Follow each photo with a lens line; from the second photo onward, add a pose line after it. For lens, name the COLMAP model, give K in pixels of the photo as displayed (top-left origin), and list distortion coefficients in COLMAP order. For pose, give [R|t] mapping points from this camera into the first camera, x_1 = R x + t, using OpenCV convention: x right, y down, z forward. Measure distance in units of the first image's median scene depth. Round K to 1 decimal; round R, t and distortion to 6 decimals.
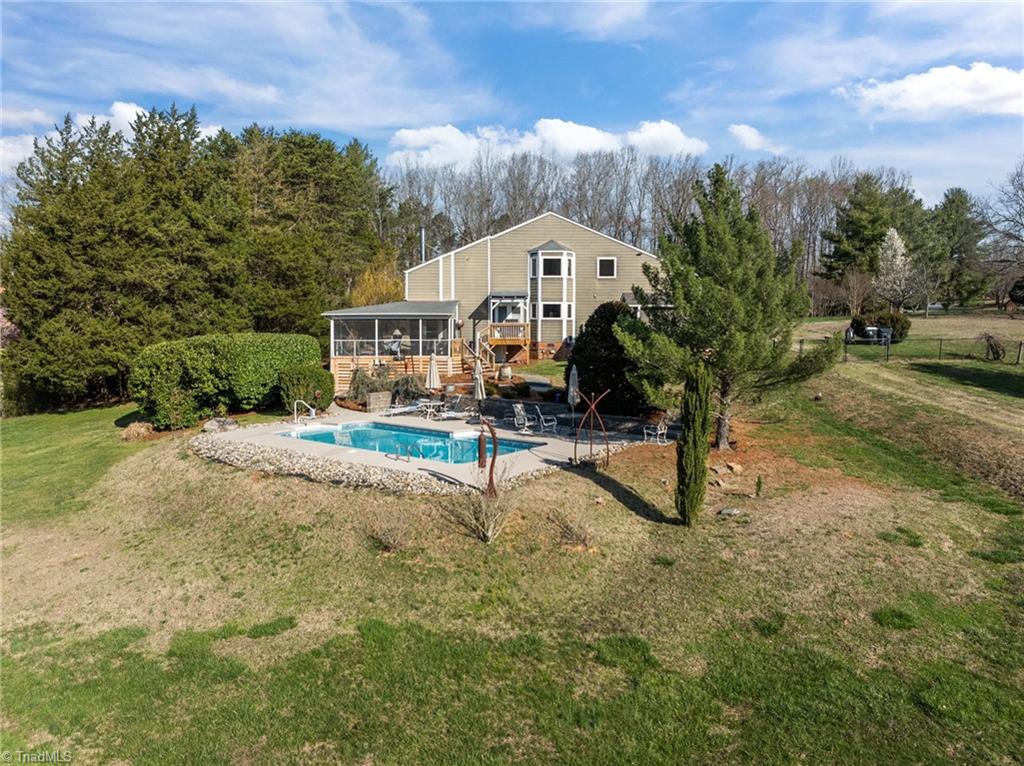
lens RADIAL K [[721.3, 0, 512.8], [0, 721.3, 366.6], [0, 0, 1]] dist [-0.035940, -0.002857]
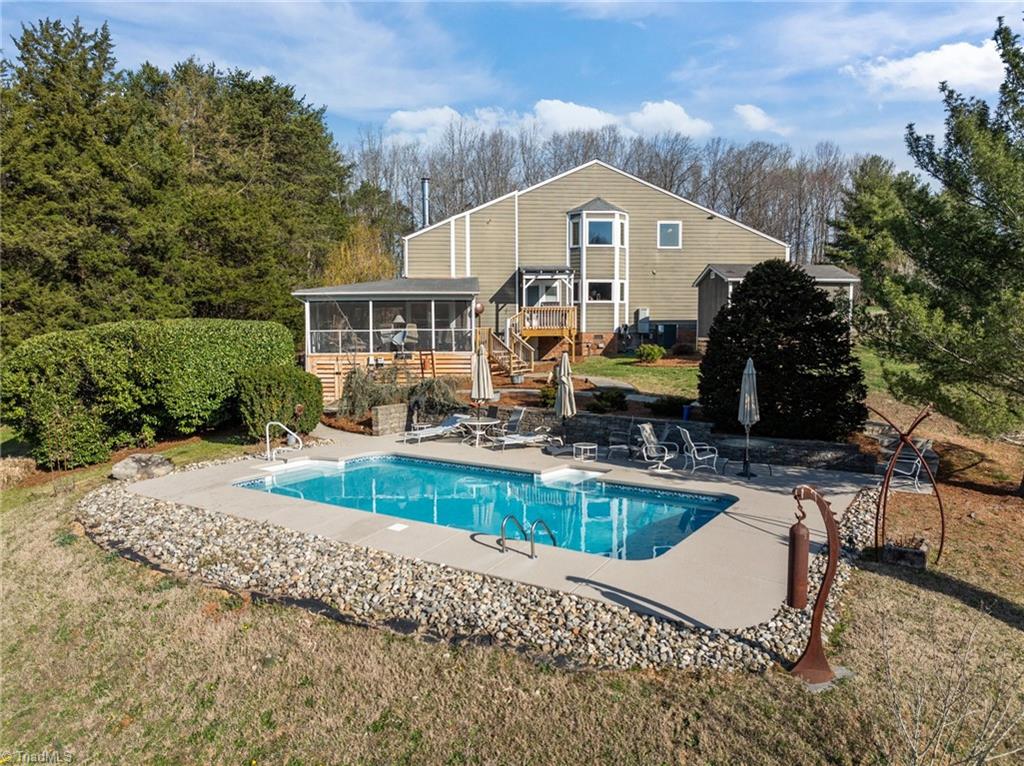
lens RADIAL K [[718.9, 0, 512.0], [0, 718.9, 383.0], [0, 0, 1]] dist [-0.056741, 0.034311]
pose [[0.997003, -0.011419, 0.076509, -0.100885], [0.009882, 0.999742, 0.020437, 0.002452], [-0.076723, -0.019619, 0.996859, 0.270740]]
